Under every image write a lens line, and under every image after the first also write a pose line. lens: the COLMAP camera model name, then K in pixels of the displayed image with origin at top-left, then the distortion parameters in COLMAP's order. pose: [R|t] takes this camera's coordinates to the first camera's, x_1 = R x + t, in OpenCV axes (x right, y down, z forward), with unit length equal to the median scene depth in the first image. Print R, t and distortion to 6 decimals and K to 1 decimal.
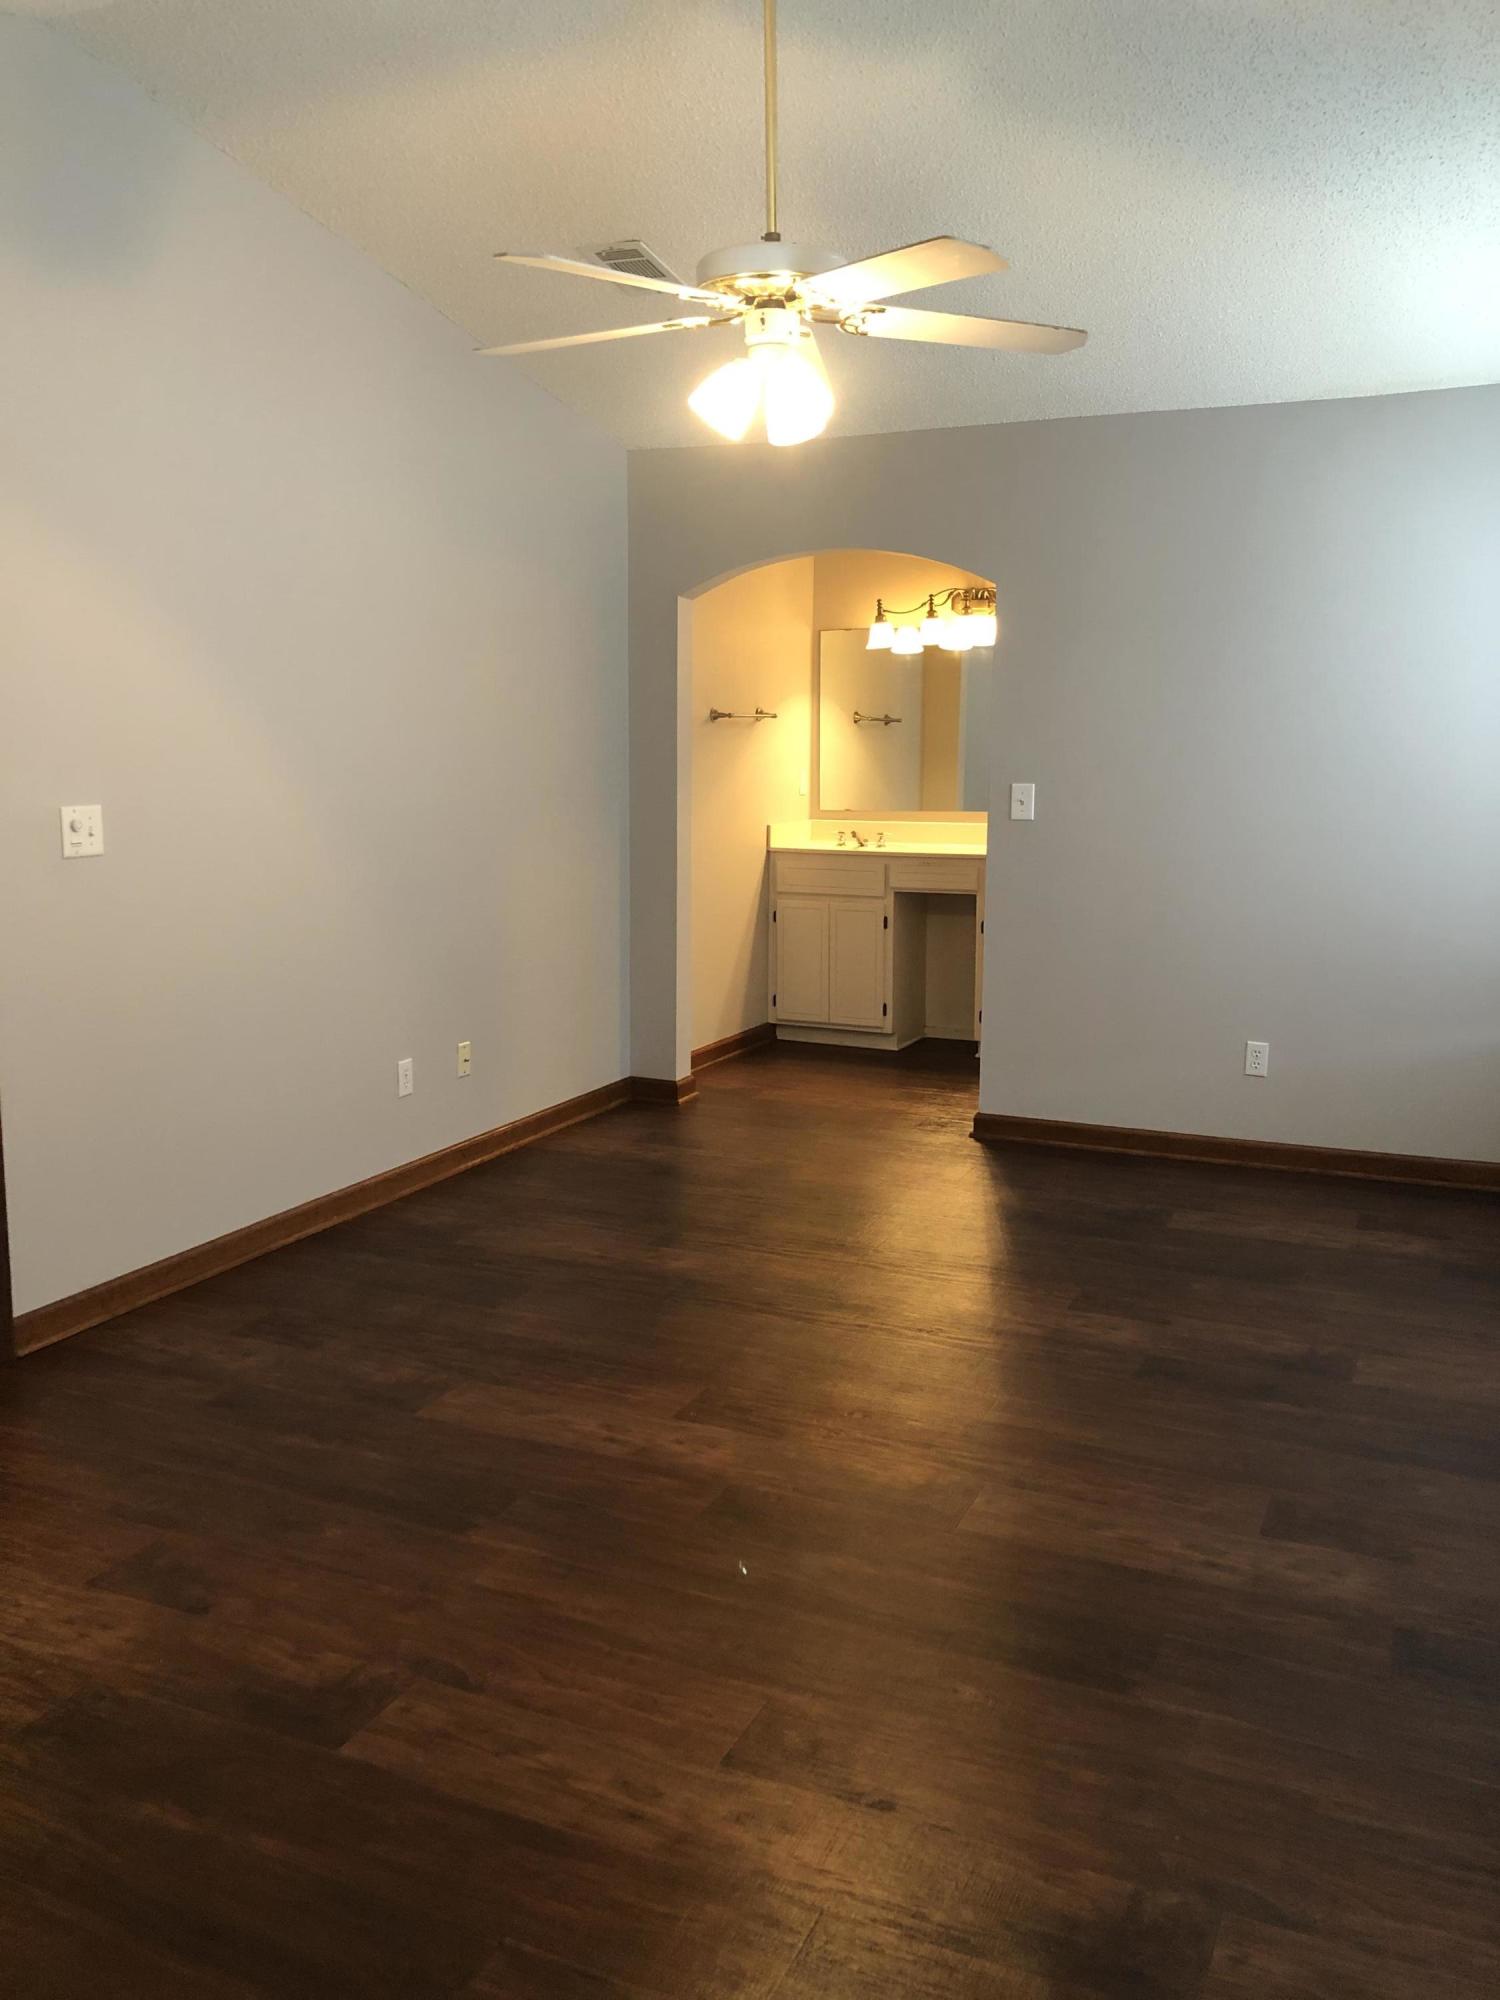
lens RADIAL K [[1595.3, 0, 748.7], [0, 1595.3, 1002.5], [0, 0, 1]] dist [0.002969, 0.001679]
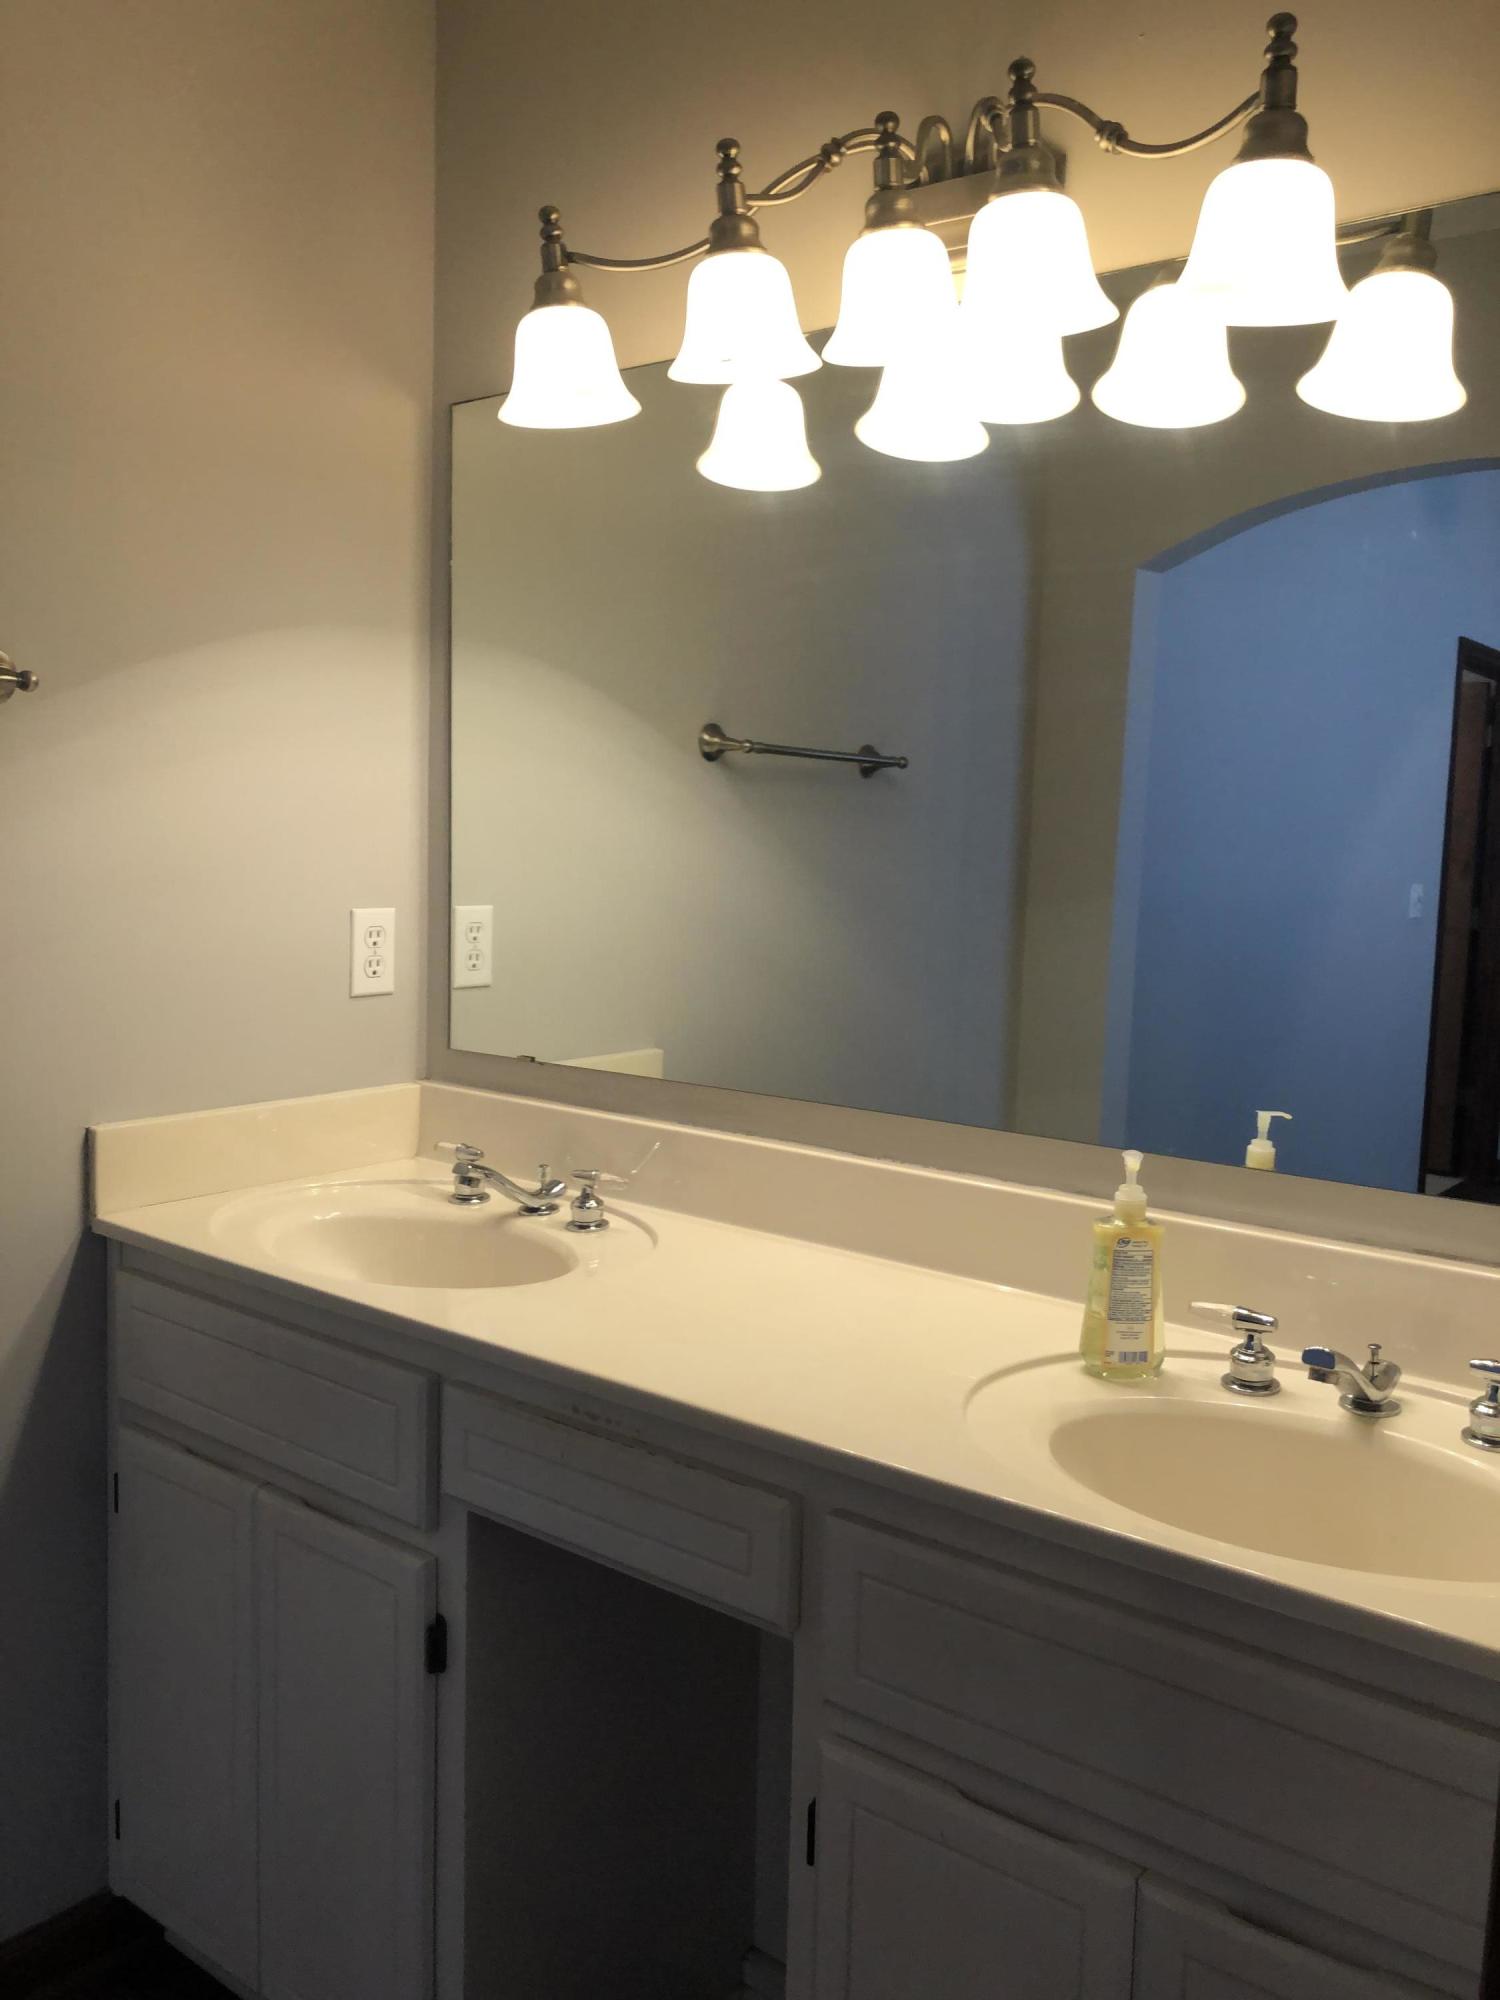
lens RADIAL K [[1595.3, 0, 749.6], [0, 1595.3, 995.3], [0, 0, 1]] dist [0.002969, 0.001679]
pose [[0.972667, 0.034739, -0.229590, 0.158638], [-0.051302, 0.996462, -0.066568, -0.114274], [0.226465, 0.076527, 0.971008, 0.739961]]
